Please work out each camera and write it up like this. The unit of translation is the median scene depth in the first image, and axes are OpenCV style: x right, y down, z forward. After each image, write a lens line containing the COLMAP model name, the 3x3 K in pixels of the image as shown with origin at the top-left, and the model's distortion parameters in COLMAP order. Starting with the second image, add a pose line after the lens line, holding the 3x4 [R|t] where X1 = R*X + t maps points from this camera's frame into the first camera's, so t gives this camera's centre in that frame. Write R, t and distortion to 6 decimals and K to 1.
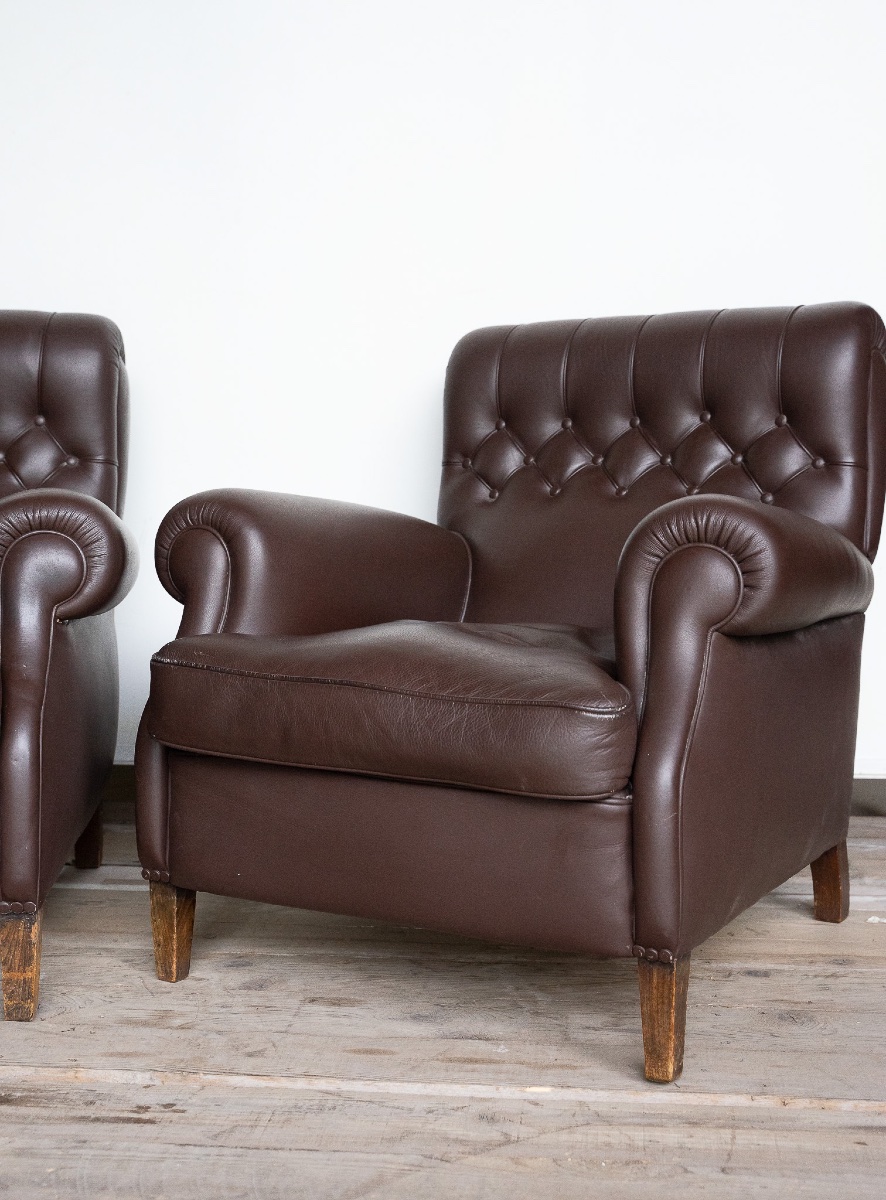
lens RADIAL K [[1645.7, 0, 414.9], [0, 1645.7, 556.9], [0, 0, 1]] dist [-0.007792, 0.059903]
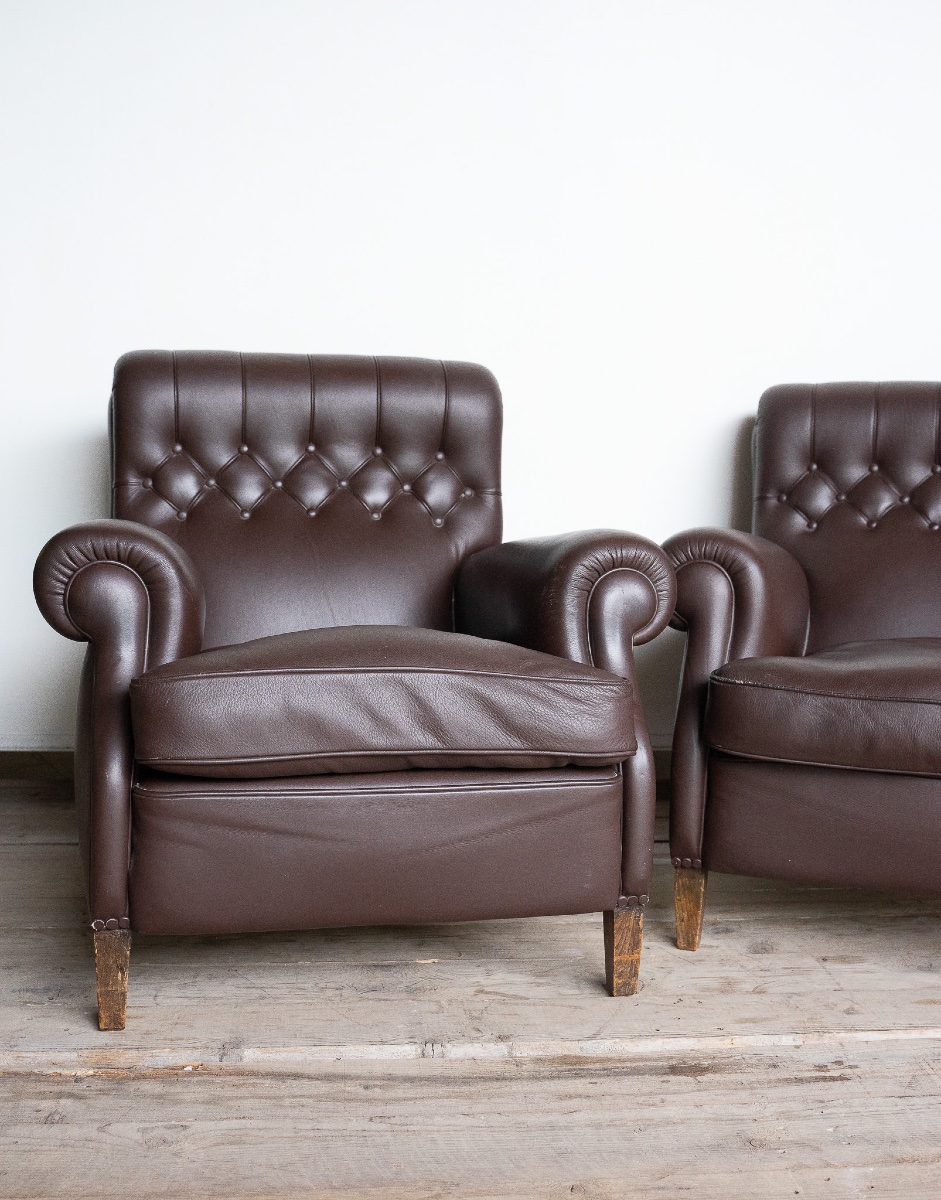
lens RADIAL K [[1350.0, 0, 470.5], [0, 1350.0, 600.0], [0, 0, 1]] dist [-0.094881, 0.025604]
pose [[0.980667, -0.002753, 0.195666, -0.518283], [-0.006540, 0.998881, 0.046834, -0.037208], [-0.195576, -0.047209, 0.979552, 0.114265]]
